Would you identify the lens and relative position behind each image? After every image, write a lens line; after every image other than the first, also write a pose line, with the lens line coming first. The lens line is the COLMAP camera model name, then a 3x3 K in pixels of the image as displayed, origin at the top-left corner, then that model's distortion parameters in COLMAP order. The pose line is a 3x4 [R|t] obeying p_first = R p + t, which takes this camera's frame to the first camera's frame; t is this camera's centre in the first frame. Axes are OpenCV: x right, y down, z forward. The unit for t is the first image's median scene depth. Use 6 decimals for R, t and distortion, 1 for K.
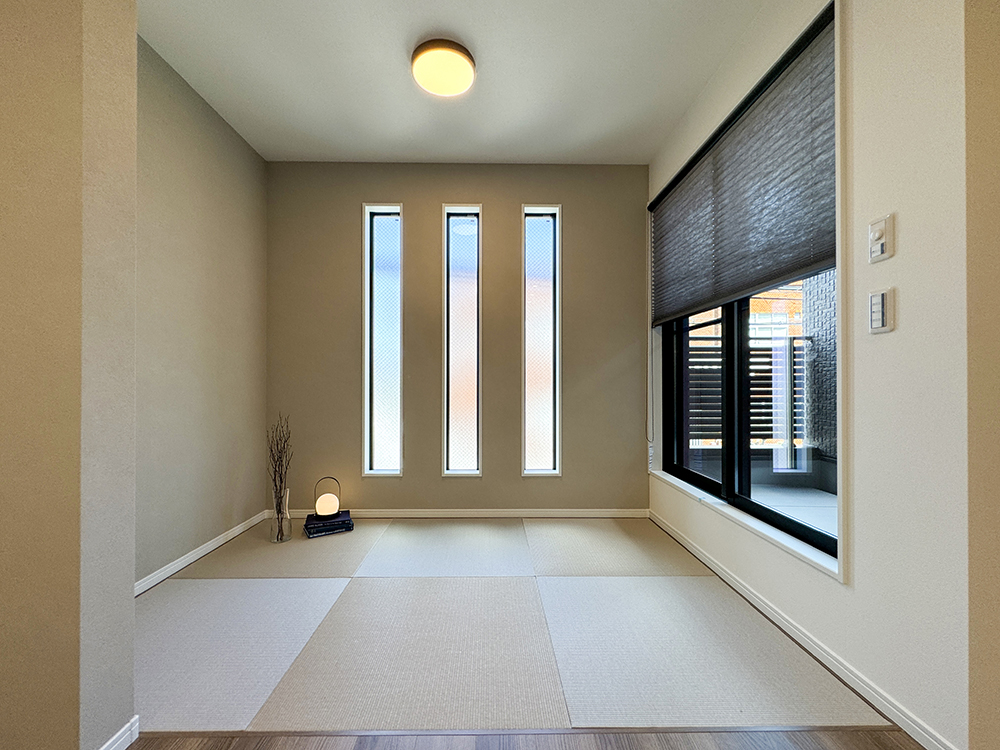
lens RADIAL K [[402.8, 0, 499.4], [0, 402.8, 376.4], [0, 0, 1]] dist [-0.006246, 0.000250]
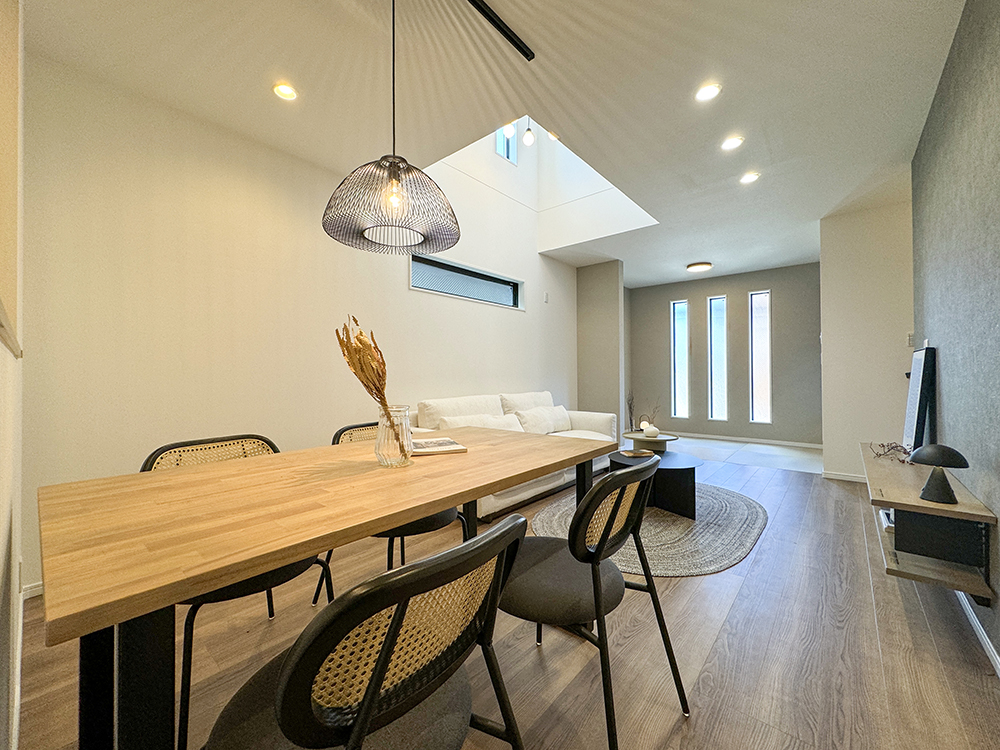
lens RADIAL K [[402.8, 0, 504.0], [0, 402.8, 374.2], [0, 0, 1]] dist [-0.006246, 0.000250]
pose [[0.757412, -0.008503, -0.652882, 0.440917], [0.011941, 0.999928, 0.000830, -0.016471], [0.652829, -0.008425, 0.757459, -1.363644]]
